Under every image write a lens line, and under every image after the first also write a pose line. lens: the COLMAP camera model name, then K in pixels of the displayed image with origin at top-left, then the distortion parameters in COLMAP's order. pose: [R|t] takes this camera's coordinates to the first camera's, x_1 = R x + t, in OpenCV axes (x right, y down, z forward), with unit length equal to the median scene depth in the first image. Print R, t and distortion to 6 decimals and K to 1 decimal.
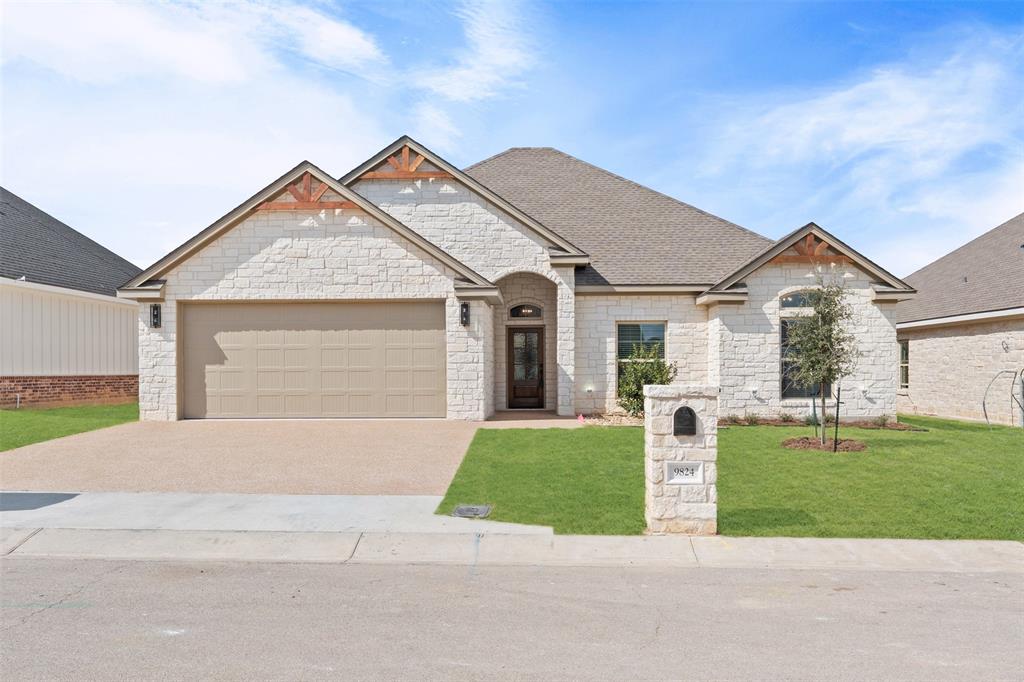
lens RADIAL K [[898.6, 0, 512.0], [0, 898.6, 341.0], [0, 0, 1]] dist [-0.000150, 0.002671]
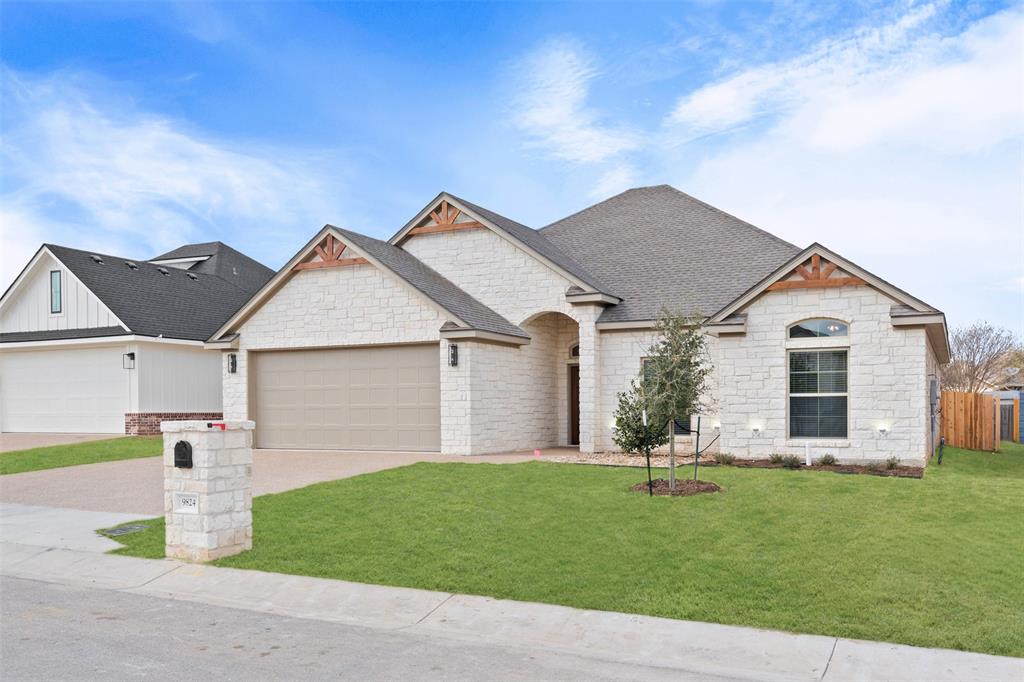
lens RADIAL K [[850.3, 0, 512.0], [0, 850.3, 379.8], [0, 0, 1]] dist [-0.001066, -0.003993]
pose [[0.915537, -0.015192, -0.401948, 0.398574], [0.014825, 0.999882, -0.004023, 0.004405], [0.401961, -0.002275, 0.915654, 0.098385]]
